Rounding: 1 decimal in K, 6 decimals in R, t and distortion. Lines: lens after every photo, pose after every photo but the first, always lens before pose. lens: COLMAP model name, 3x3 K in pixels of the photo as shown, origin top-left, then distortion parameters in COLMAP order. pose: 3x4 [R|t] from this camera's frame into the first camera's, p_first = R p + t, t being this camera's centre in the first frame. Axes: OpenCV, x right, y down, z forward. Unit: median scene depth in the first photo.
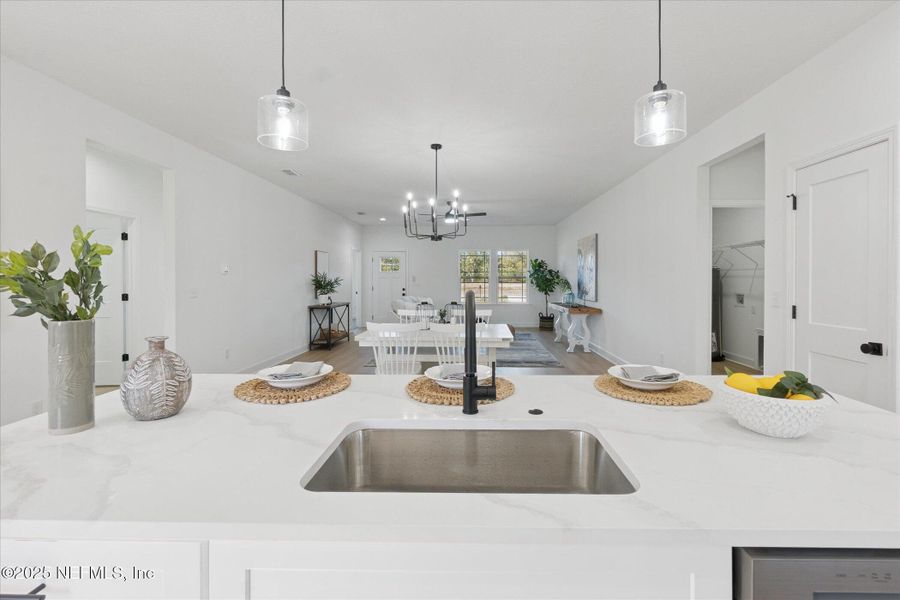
lens RADIAL K [[413.2, 0, 451.2], [0, 413.2, 290.5], [0, 0, 1]] dist [0.000727, 0.000112]
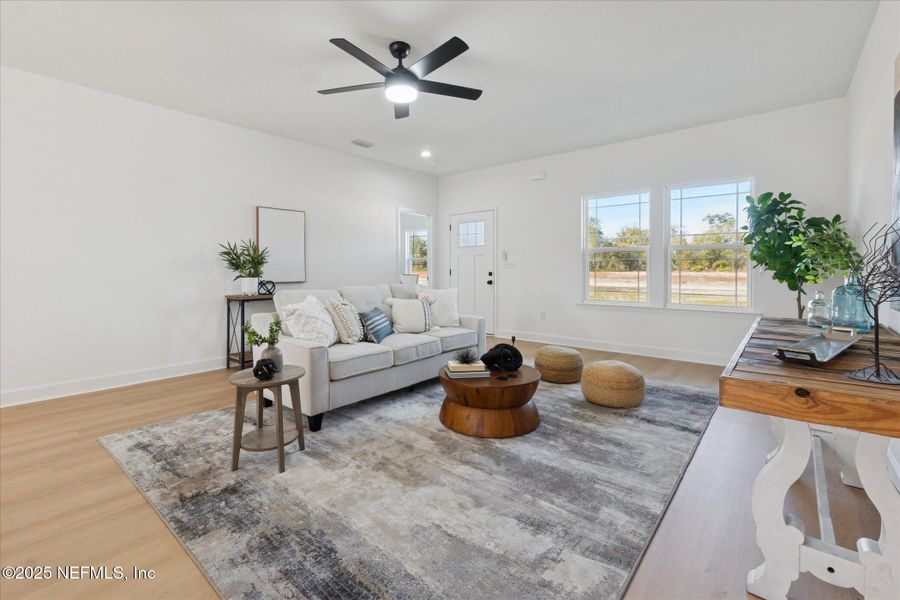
lens RADIAL K [[403.2, 0, 446.5], [0, 403.2, 267.1], [0, 0, 1]] dist [0.000983, 0.000158]
pose [[0.784217, -0.003846, -0.620475, 0.209251], [-0.016917, 0.999477, -0.027577, 0.005299], [0.620256, 0.032123, 0.783741, 0.551754]]
